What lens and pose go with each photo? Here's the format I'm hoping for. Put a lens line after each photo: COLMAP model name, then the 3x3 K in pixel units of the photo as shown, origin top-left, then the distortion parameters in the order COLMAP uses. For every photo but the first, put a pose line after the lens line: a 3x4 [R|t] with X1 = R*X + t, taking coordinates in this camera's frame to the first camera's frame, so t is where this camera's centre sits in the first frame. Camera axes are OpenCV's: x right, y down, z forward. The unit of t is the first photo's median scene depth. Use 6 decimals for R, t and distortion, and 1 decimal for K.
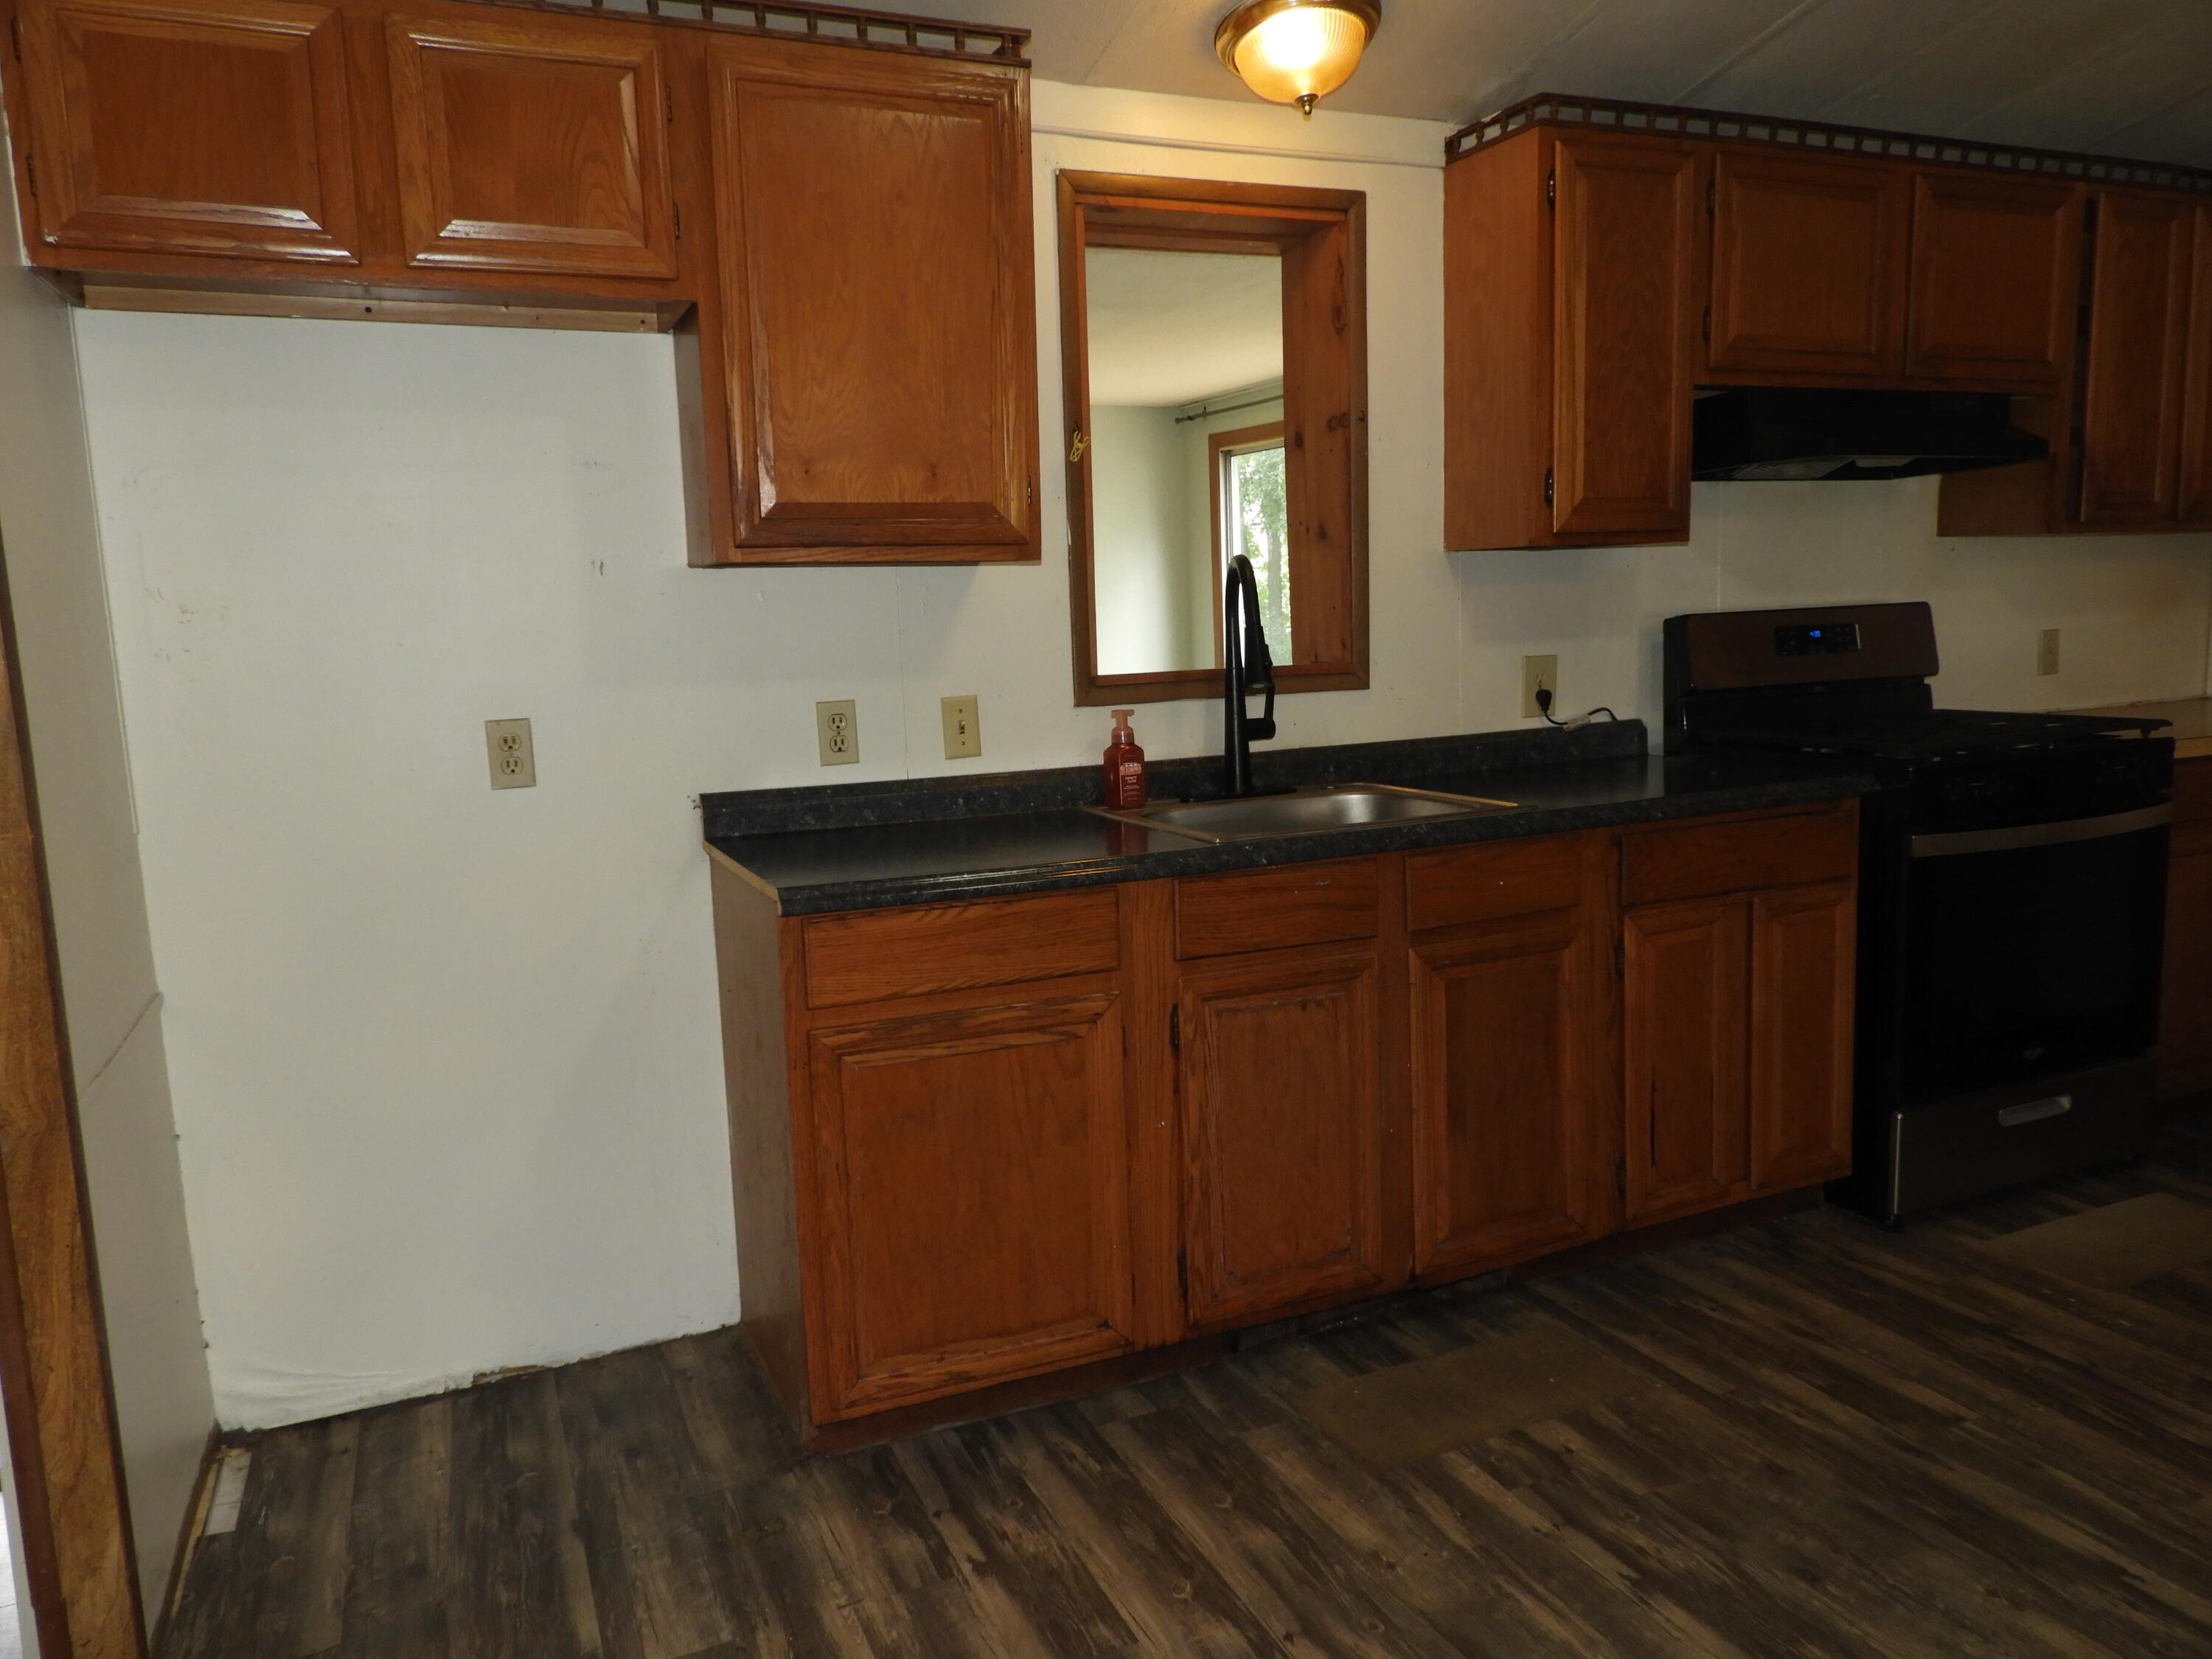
lens RADIAL K [[1568.5, 0, 1115.1], [0, 1568.5, 830.5], [0, 0, 1]] dist [0.008132, -0.000676]
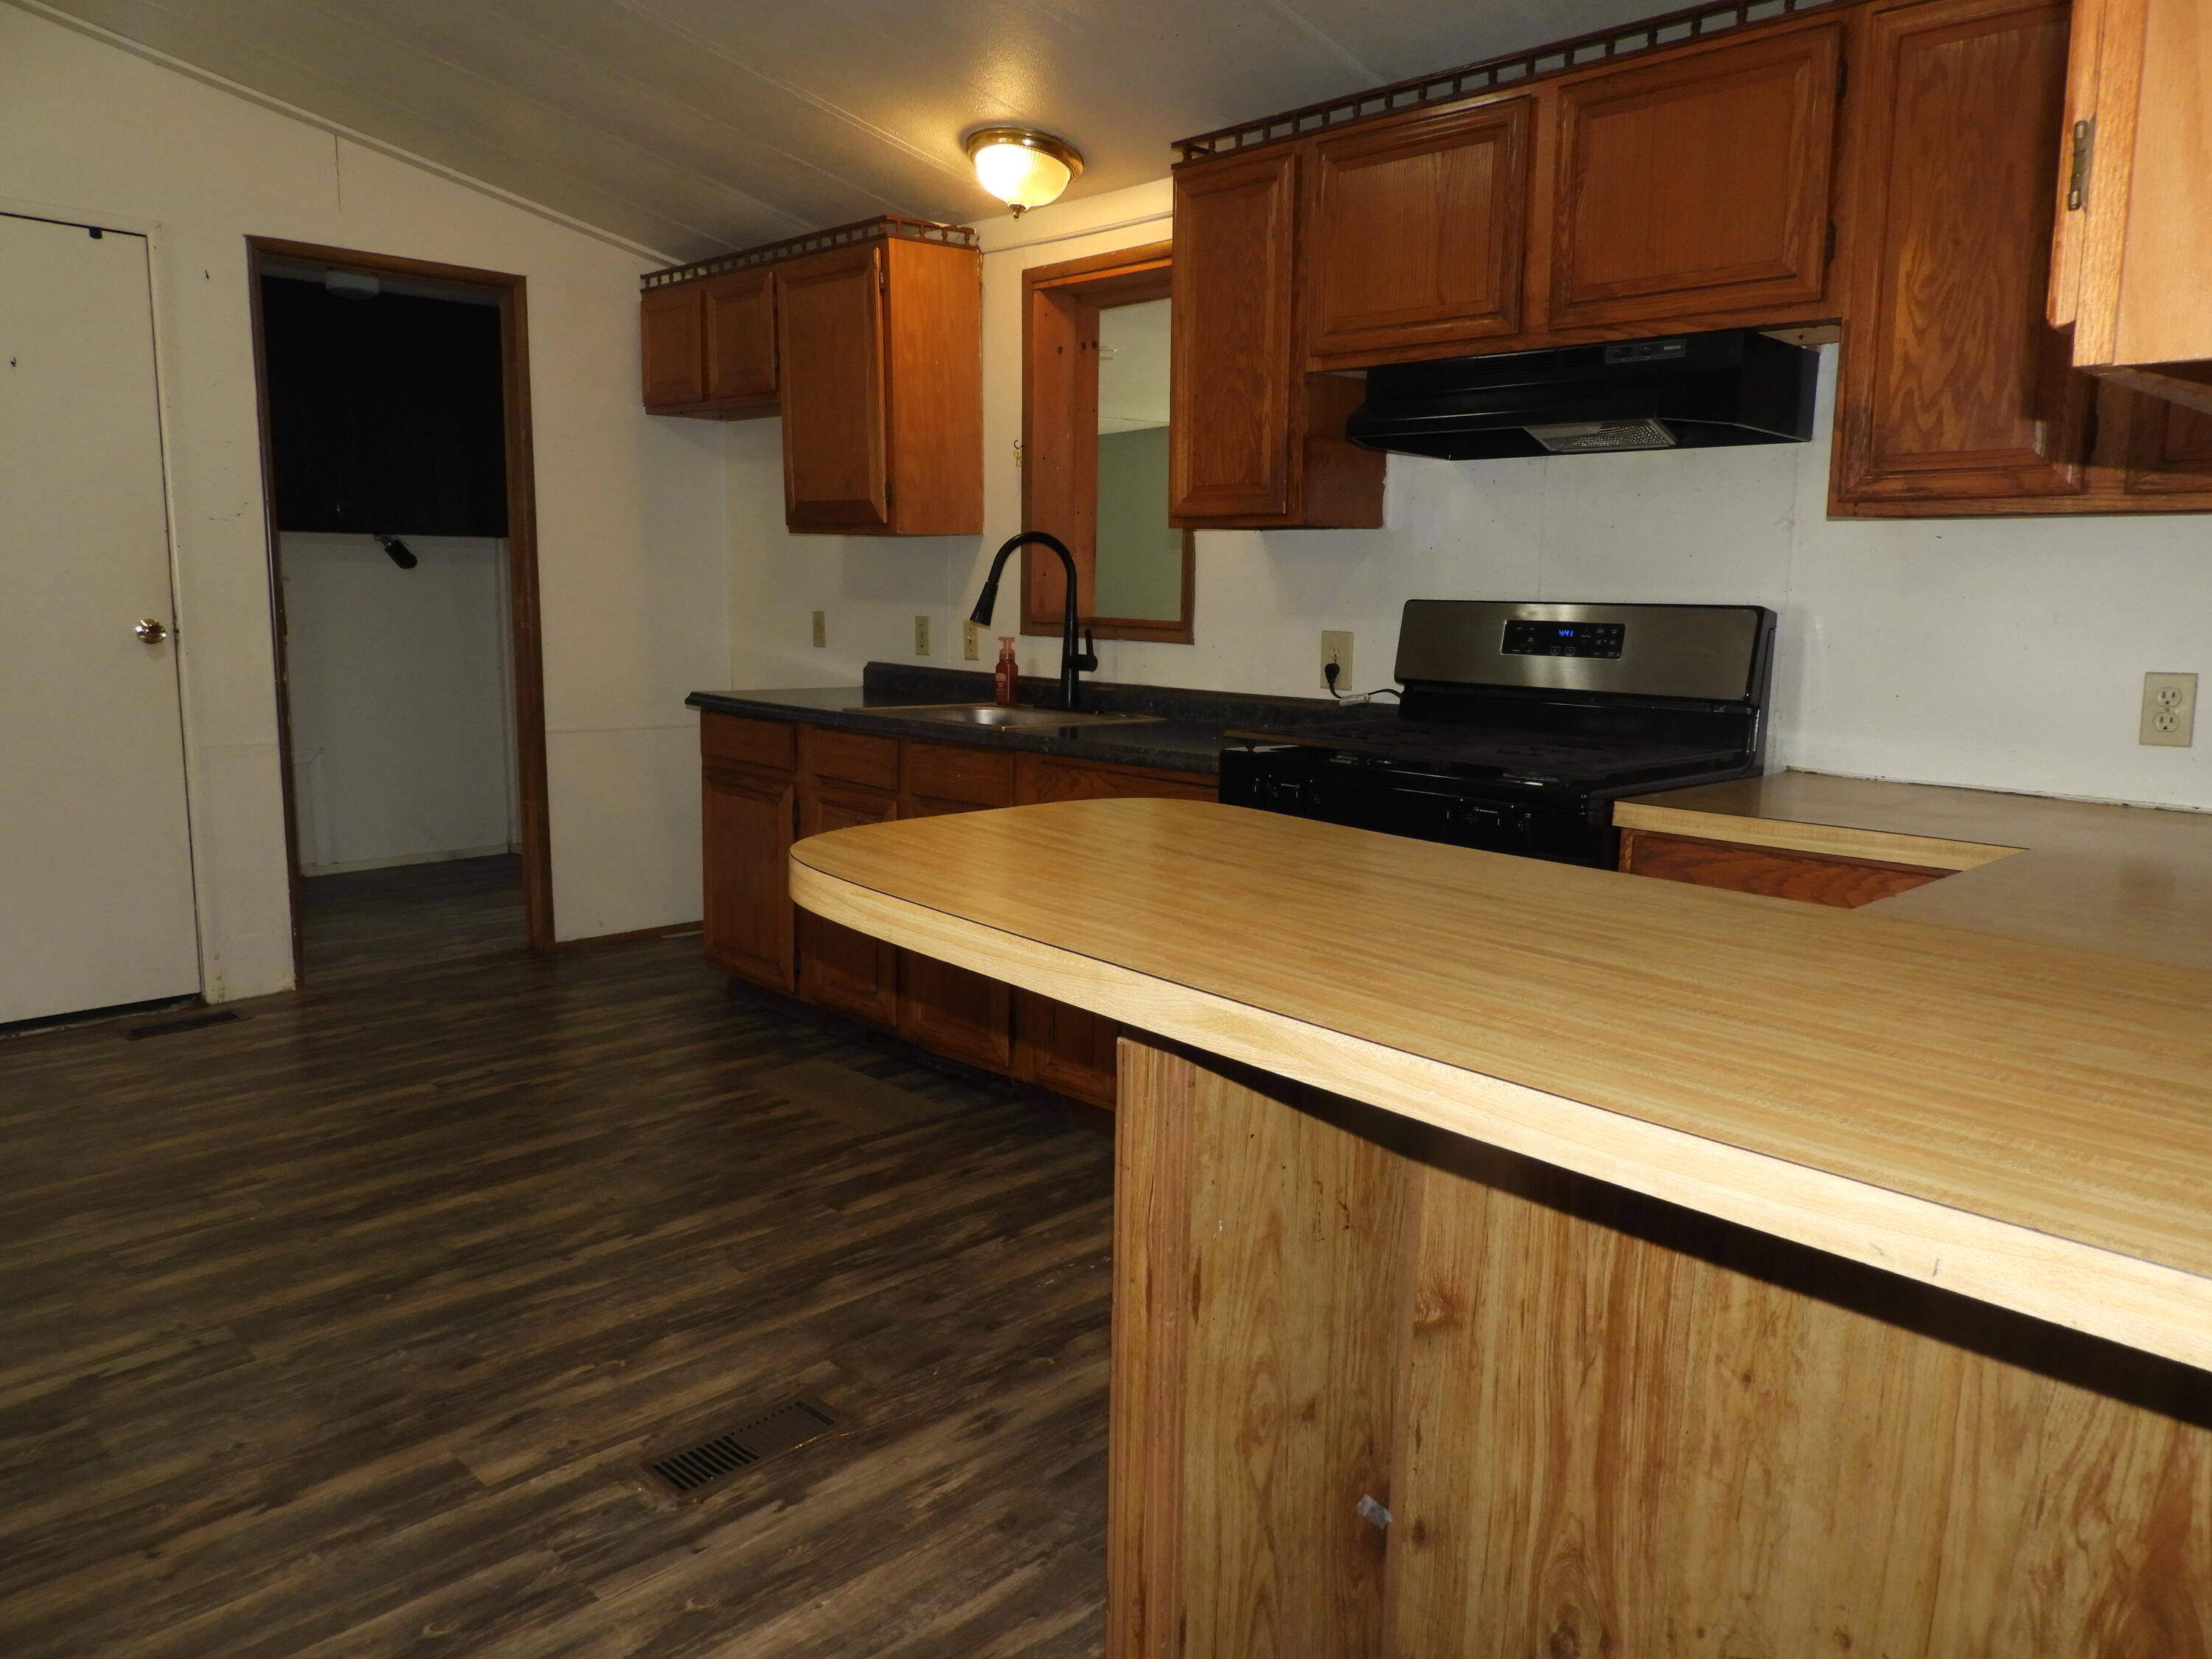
lens RADIAL K [[1568.5, 0, 1115.3], [0, 1568.5, 835.3], [0, 0, 1]] dist [0.008132, -0.000676]
pose [[0.346465, 0.189841, -0.918653, 1.397486], [-0.163928, 0.976492, 0.139969, -0.116325], [0.923629, 0.102099, 0.369440, 0.561177]]
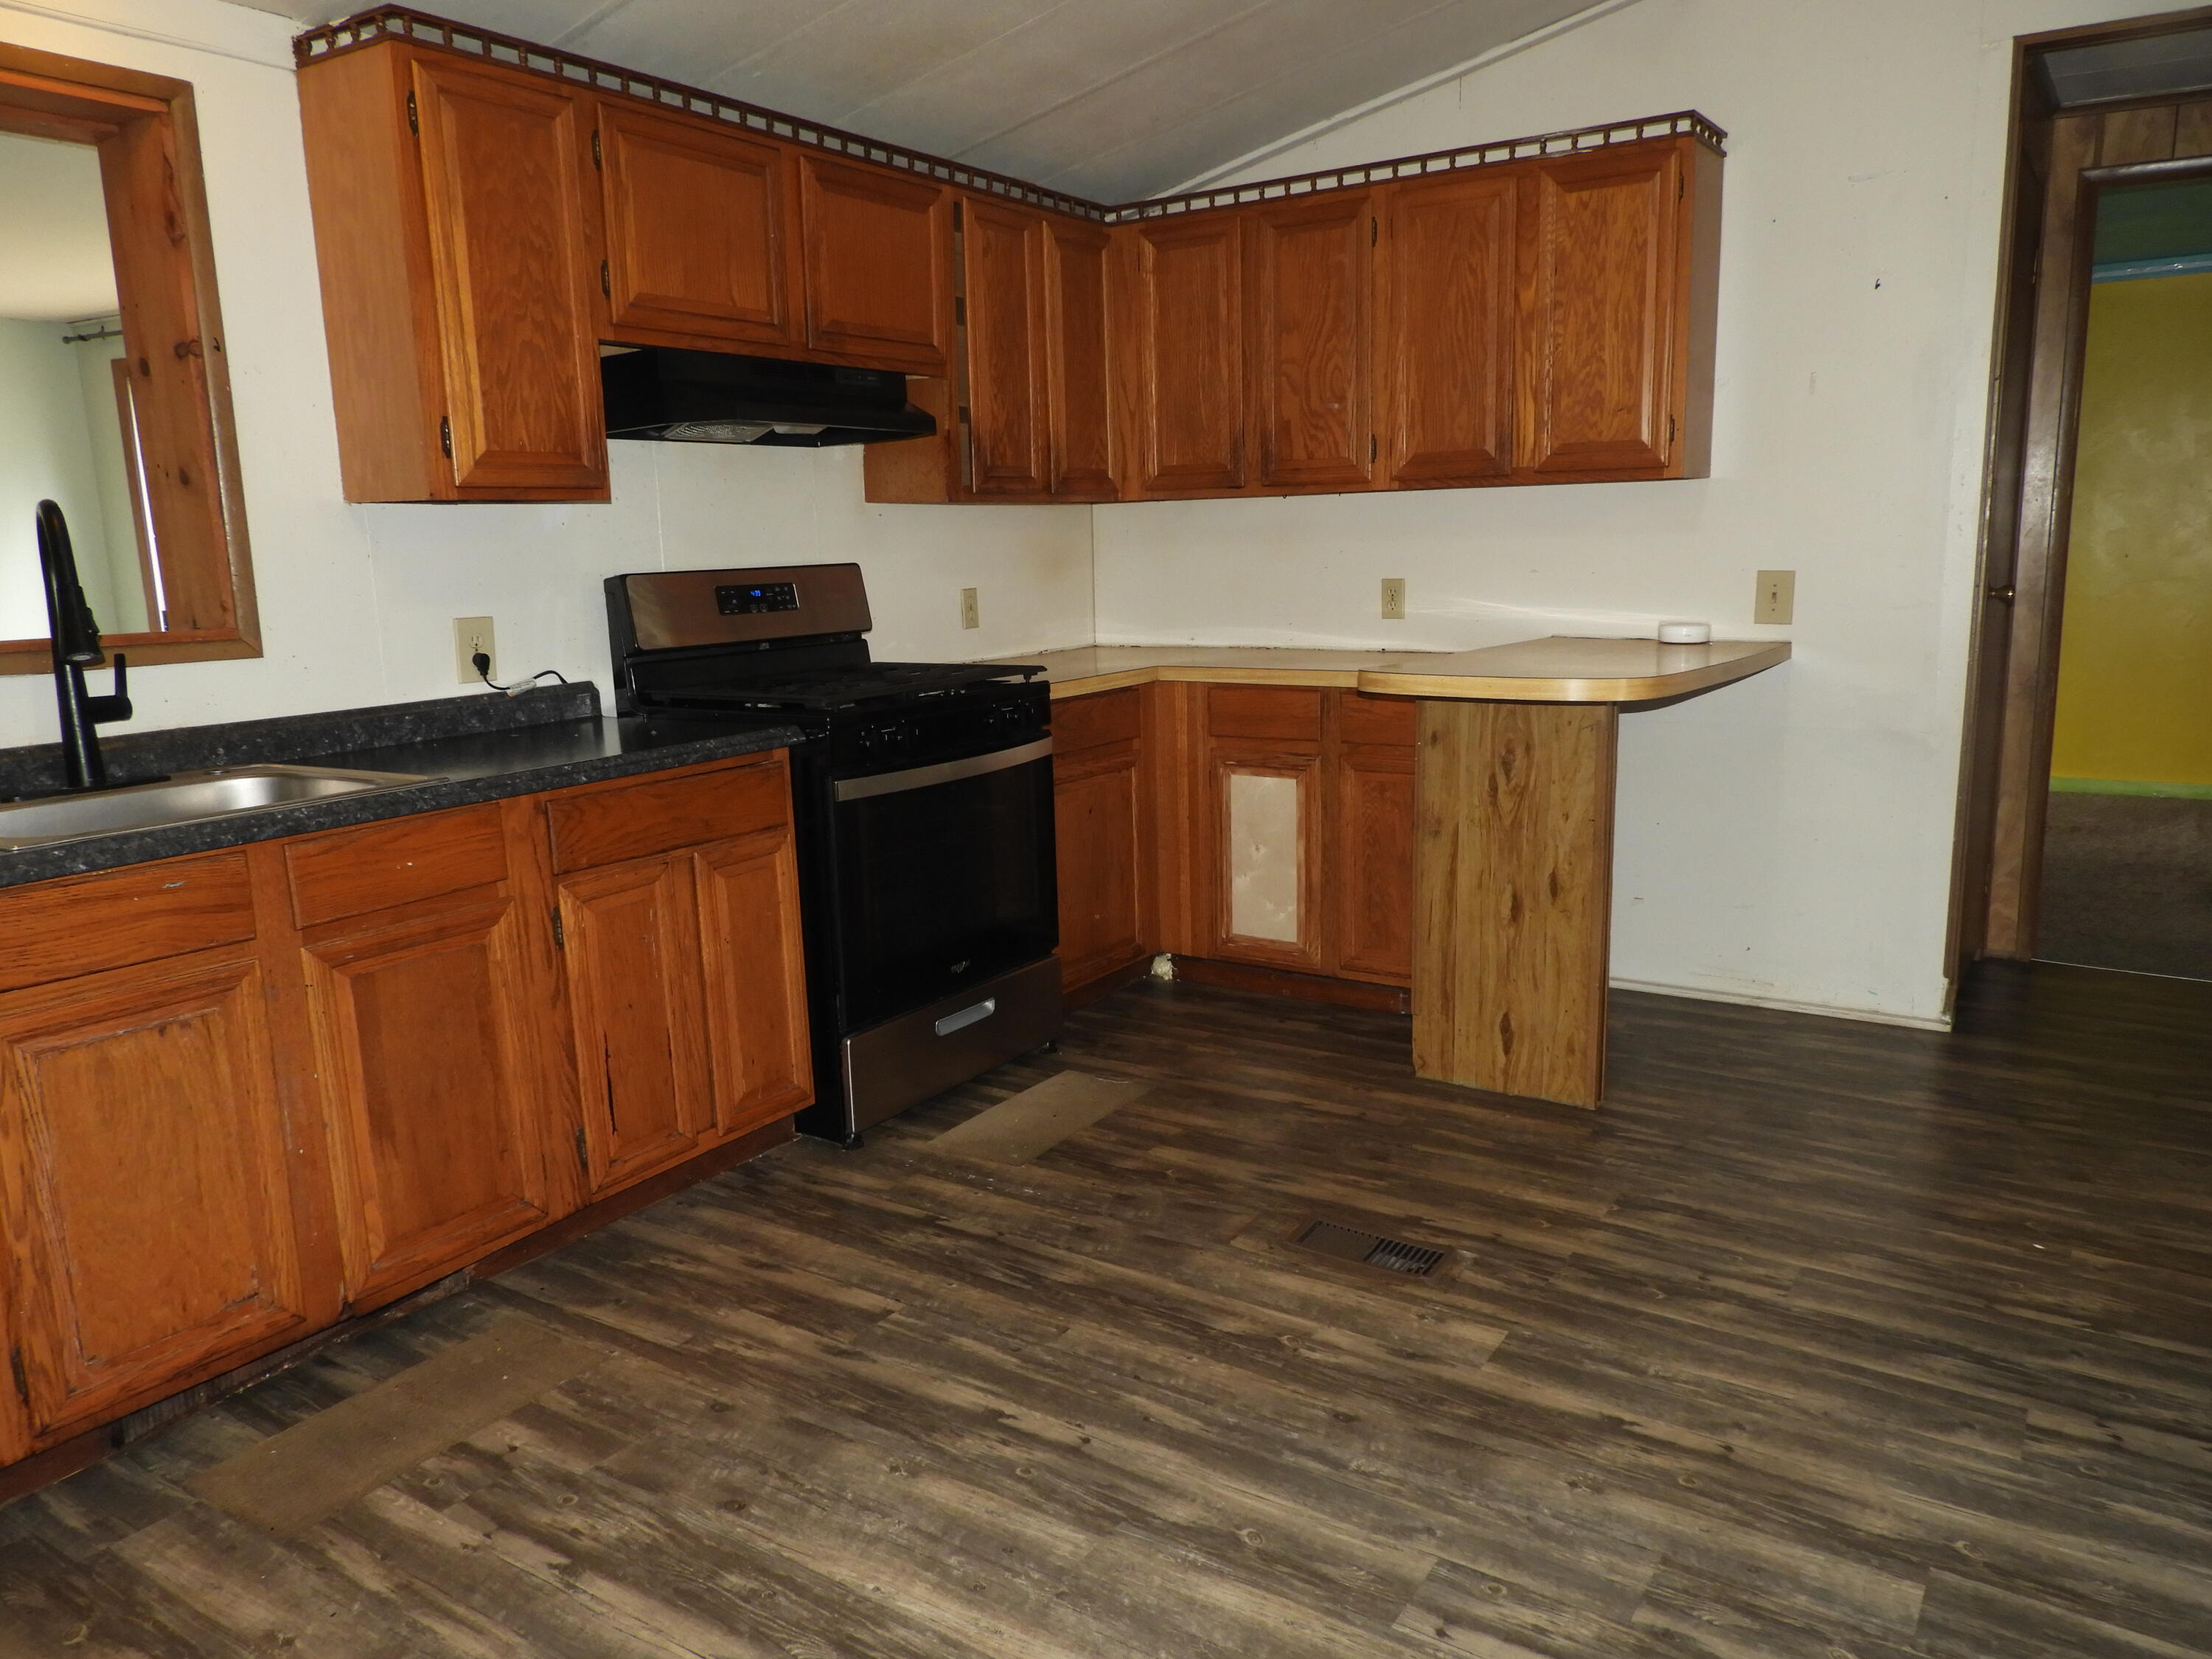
lens RADIAL K [[1568.5, 0, 1109.6], [0, 1568.5, 829.4], [0, 0, 1]] dist [0.008132, -0.000676]
pose [[0.842984, -0.086137, 0.530997, 0.093317], [0.073556, 0.996282, 0.044841, 0.001790], [-0.532885, 0.001257, 0.846187, -0.003782]]
